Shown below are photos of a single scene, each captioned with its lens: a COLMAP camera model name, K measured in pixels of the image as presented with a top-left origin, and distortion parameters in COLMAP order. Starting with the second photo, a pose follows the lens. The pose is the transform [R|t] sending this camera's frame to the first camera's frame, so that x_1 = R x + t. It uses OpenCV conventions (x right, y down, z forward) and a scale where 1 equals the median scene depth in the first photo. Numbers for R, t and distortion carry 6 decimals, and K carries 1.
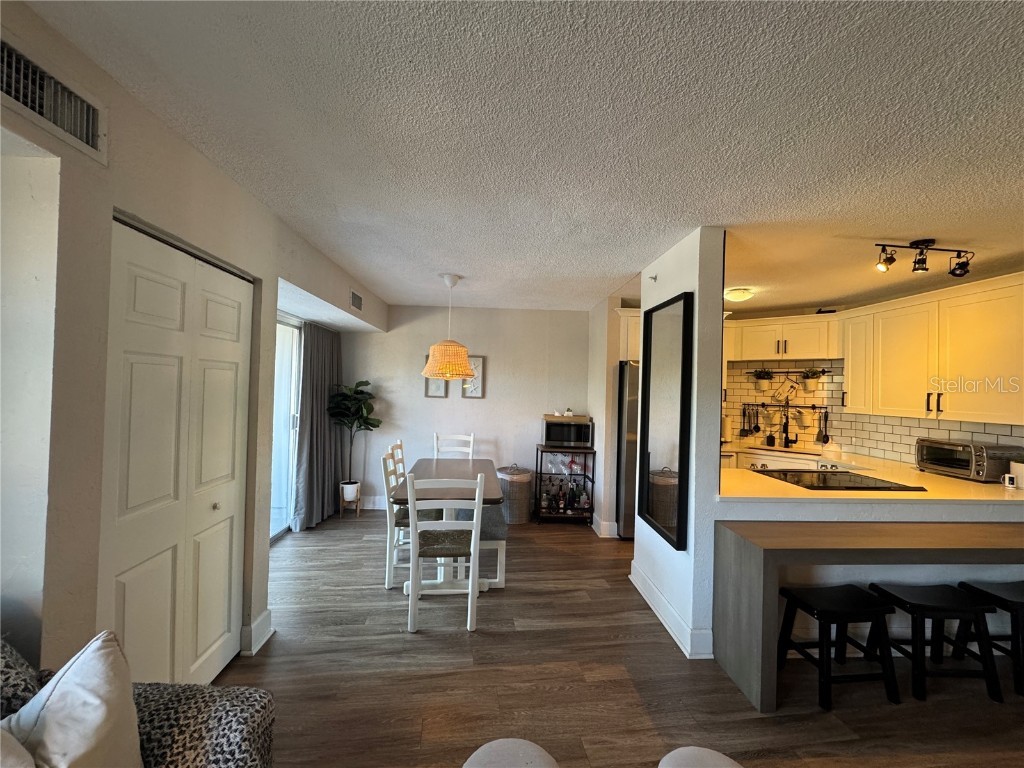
lens RADIAL K [[407.8, 0, 510.0], [0, 407.8, 384.2], [0, 0, 1]] dist [-0.000869, 0.000153]
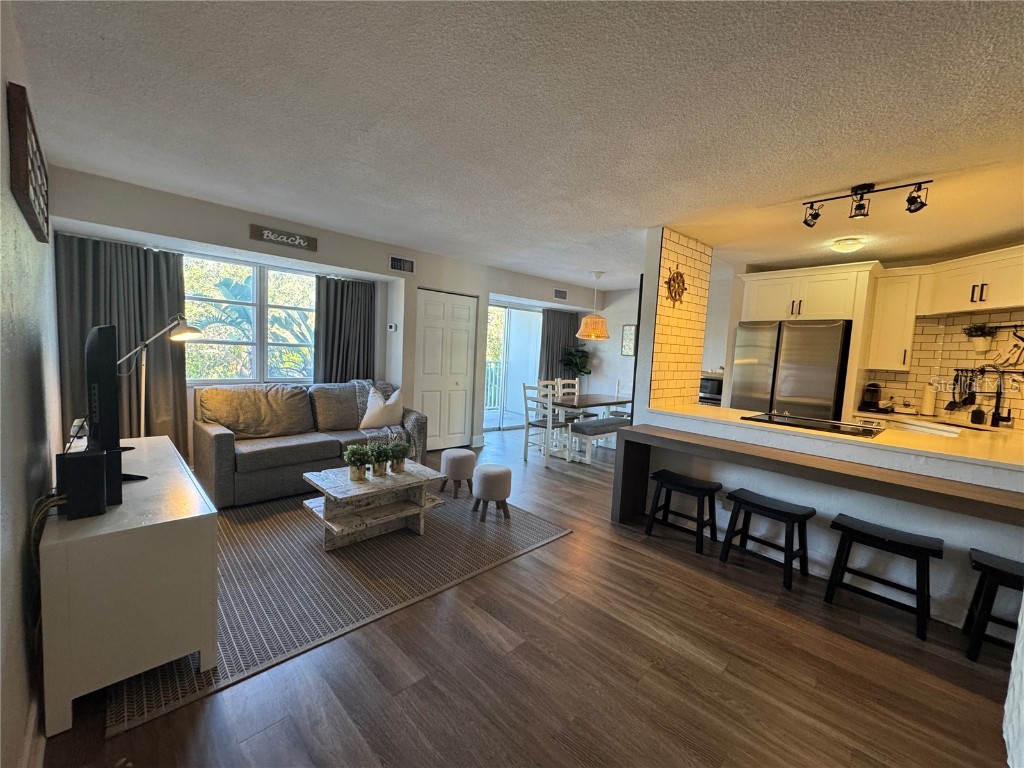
lens RADIAL K [[407.8, 0, 510.0], [0, 407.8, 384.2], [0, 0, 1]] dist [-0.000869, 0.000153]
pose [[0.611125, 0.067613, -0.788641, 0.749830], [-0.024832, 0.997492, 0.066276, 0.051861], [0.791144, -0.020919, 0.611271, -0.178674]]
